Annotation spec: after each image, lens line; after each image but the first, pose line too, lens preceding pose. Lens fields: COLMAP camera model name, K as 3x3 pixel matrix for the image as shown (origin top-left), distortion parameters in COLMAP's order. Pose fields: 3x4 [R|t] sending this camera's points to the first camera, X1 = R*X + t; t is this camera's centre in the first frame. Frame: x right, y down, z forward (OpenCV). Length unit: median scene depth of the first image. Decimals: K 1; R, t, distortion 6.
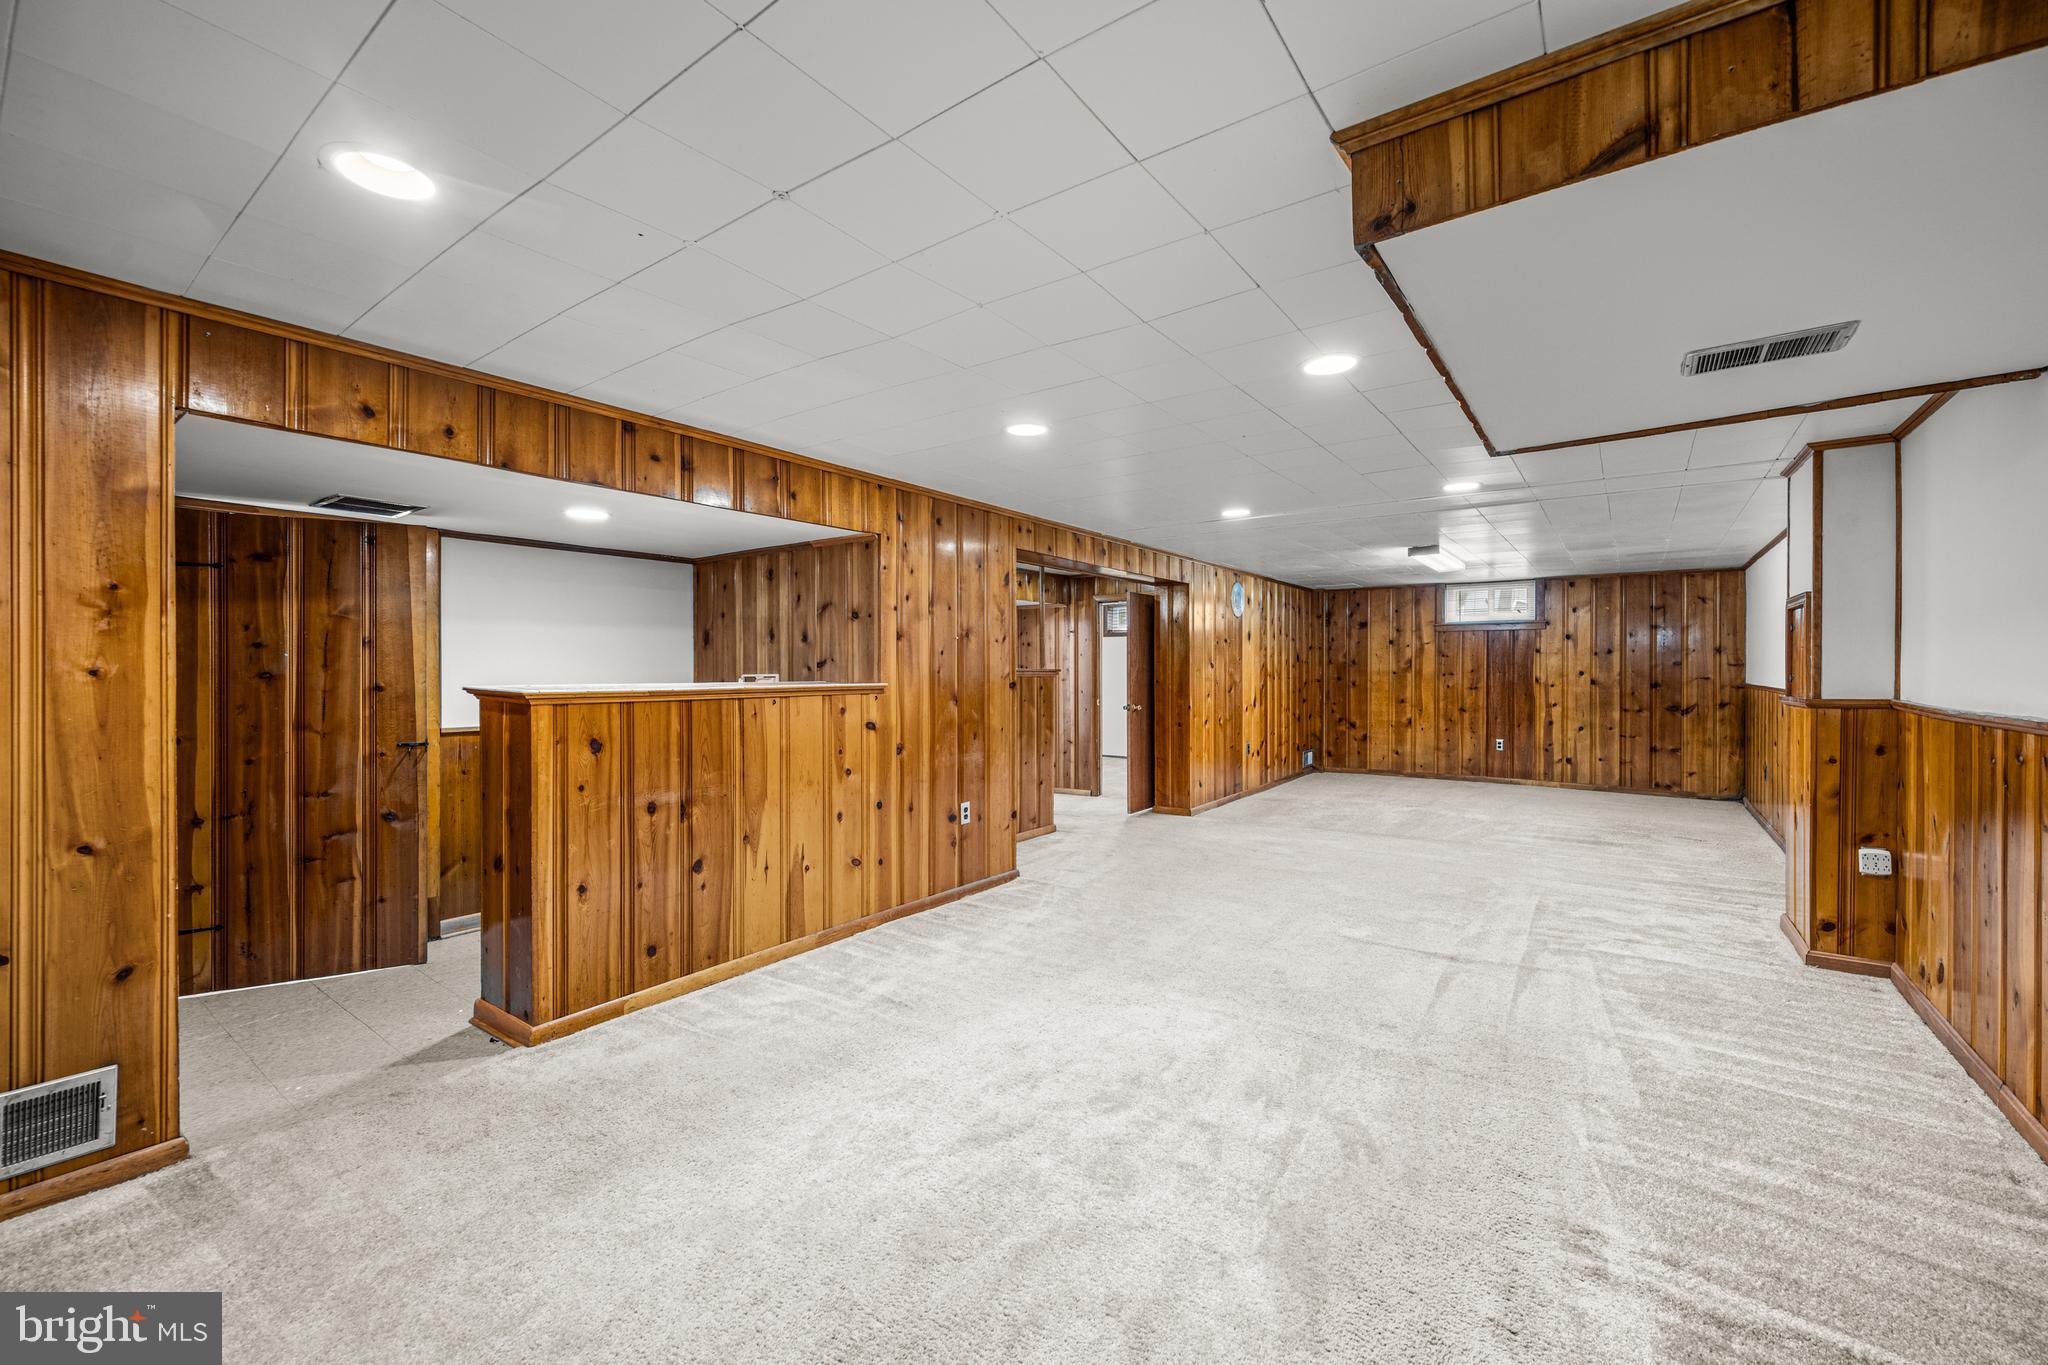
lens RADIAL K [[822.3, 0, 1017.5], [0, 822.3, 673.0], [0, 0, 1]] dist [-0.000307, -0.000027]
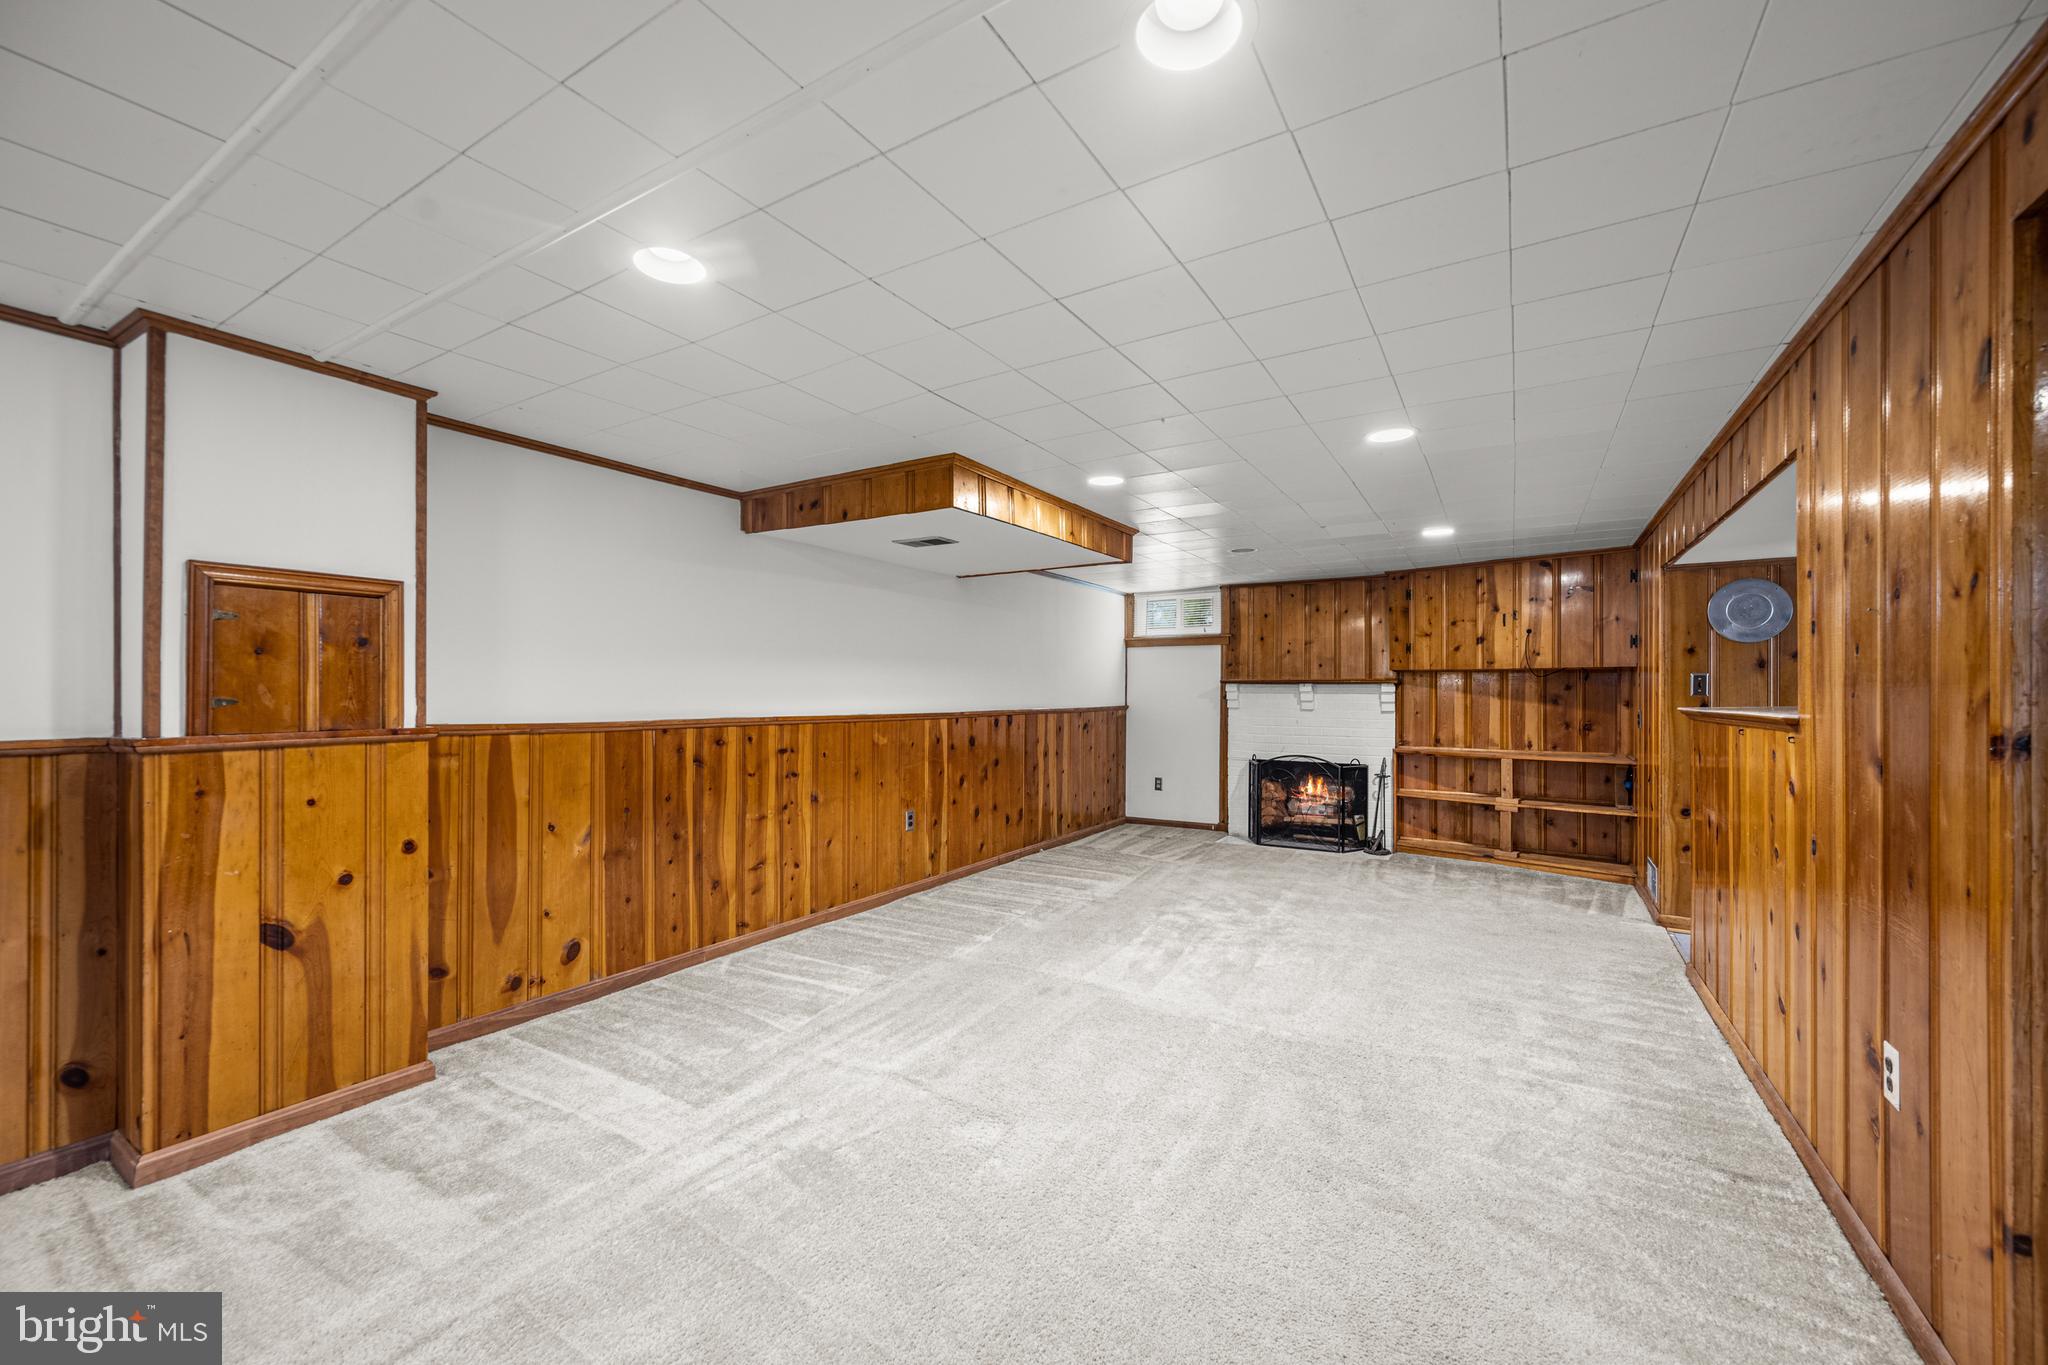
lens RADIAL K [[811.7, 0, 1025.1], [0, 811.7, 685.8], [0, 0, 1]] dist [-0.001810, 0.000421]
pose [[-0.995685, -0.003957, -0.092710, 0.442275], [-0.003589, 0.999985, -0.004131, -0.003197], [0.092725, -0.003781, -0.995685, 1.624749]]
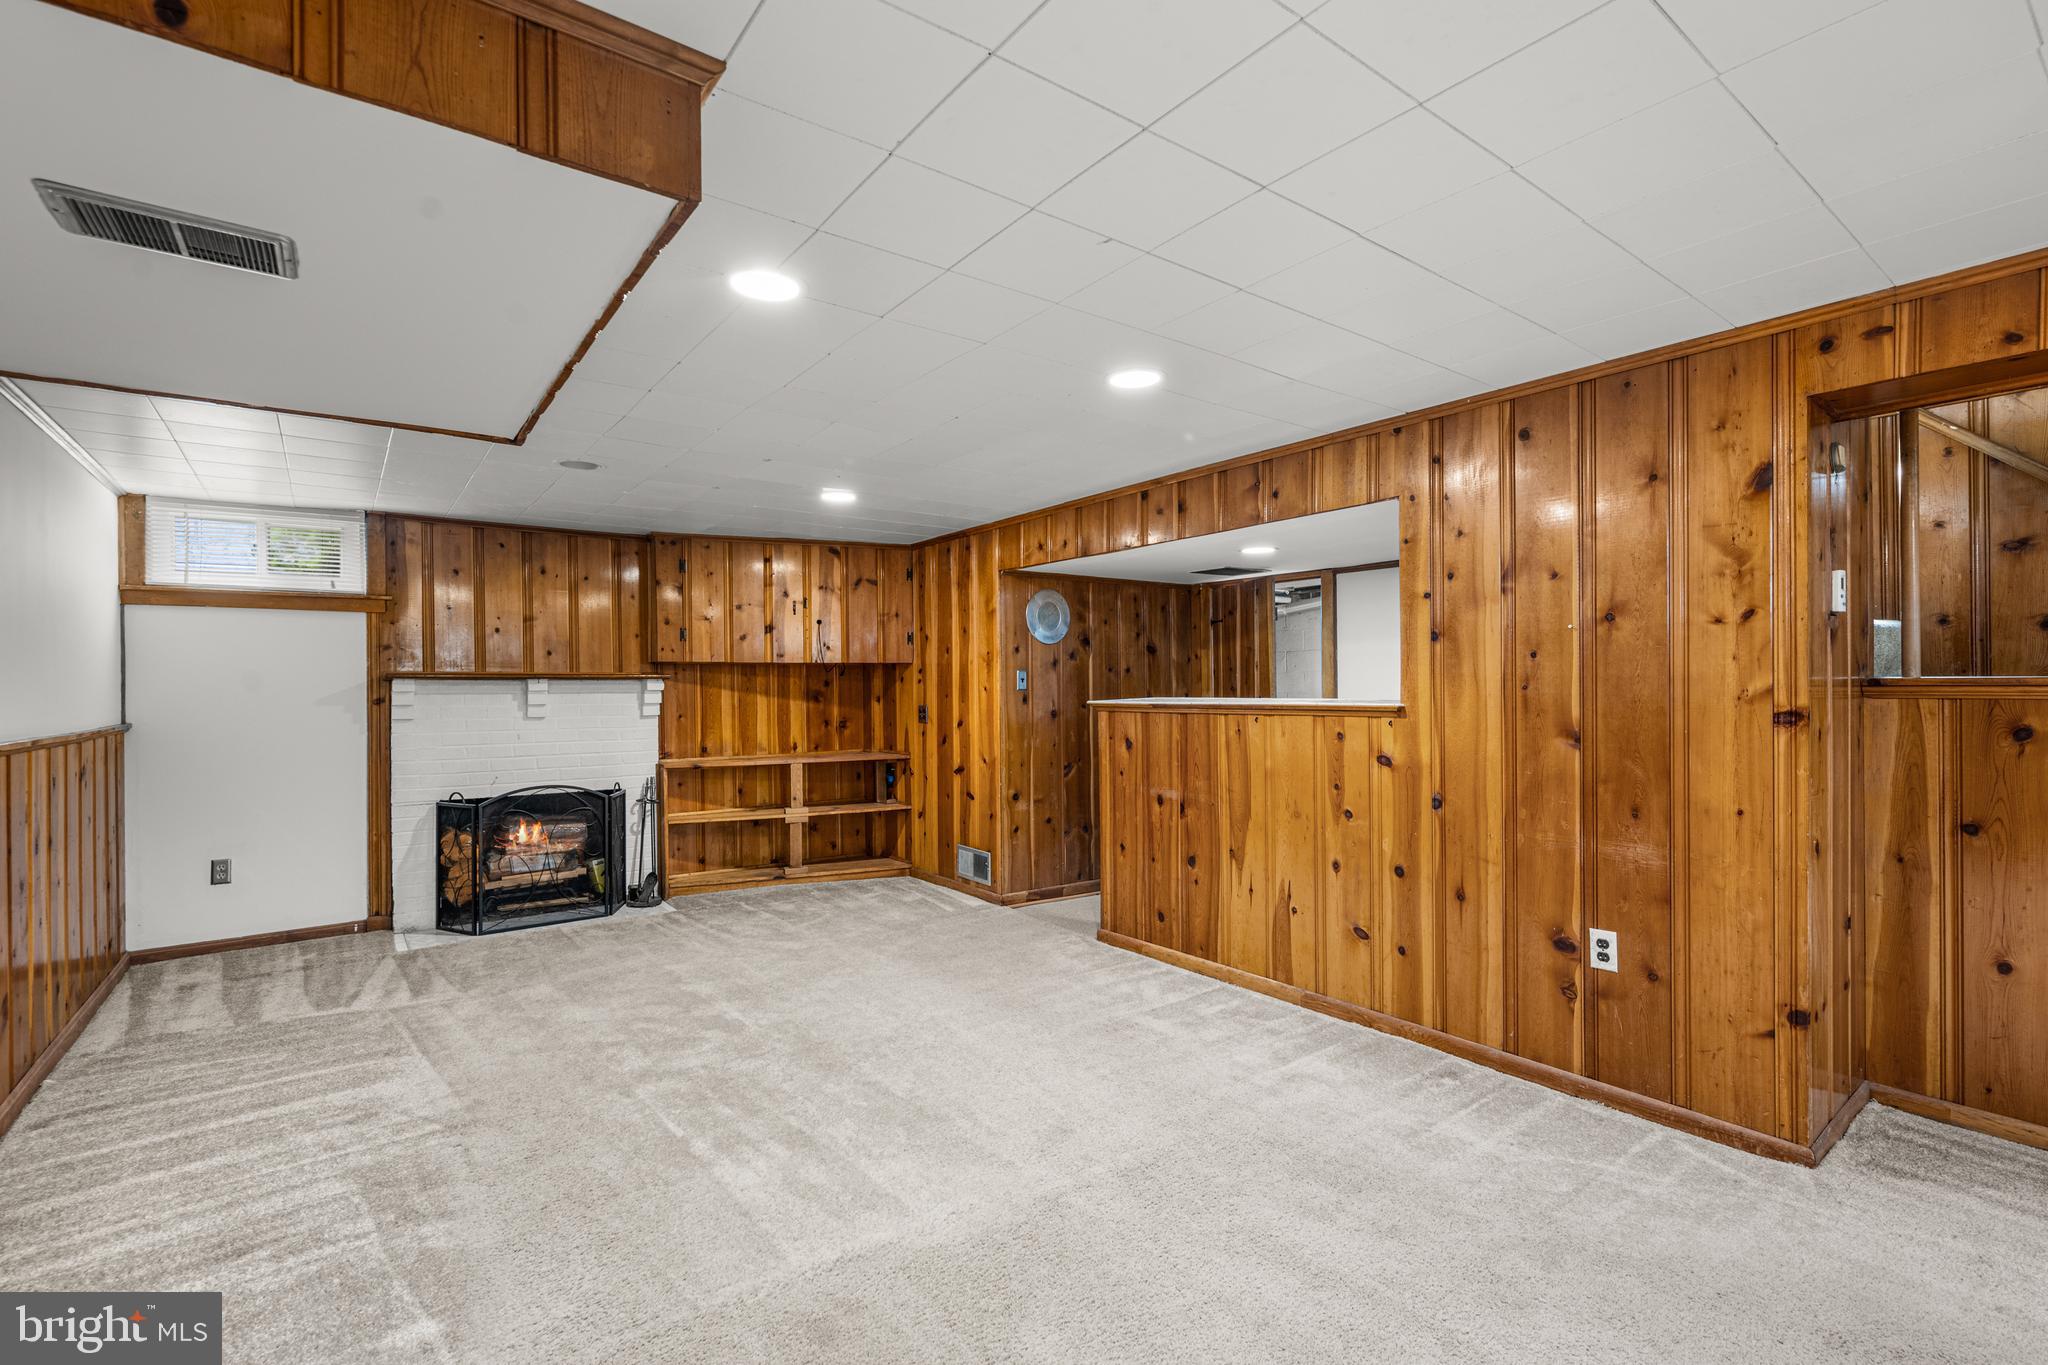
lens RADIAL K [[909.8, 0, 1024.4], [0, 909.8, 693.7], [0, 0, 1]] dist [-0.000831, -0.000015]
pose [[-0.284488, 0.009755, -0.958630, 0.749077], [0.004292, 0.999951, 0.008902, -0.005109], [0.958670, -0.001582, -0.284516, 0.985714]]
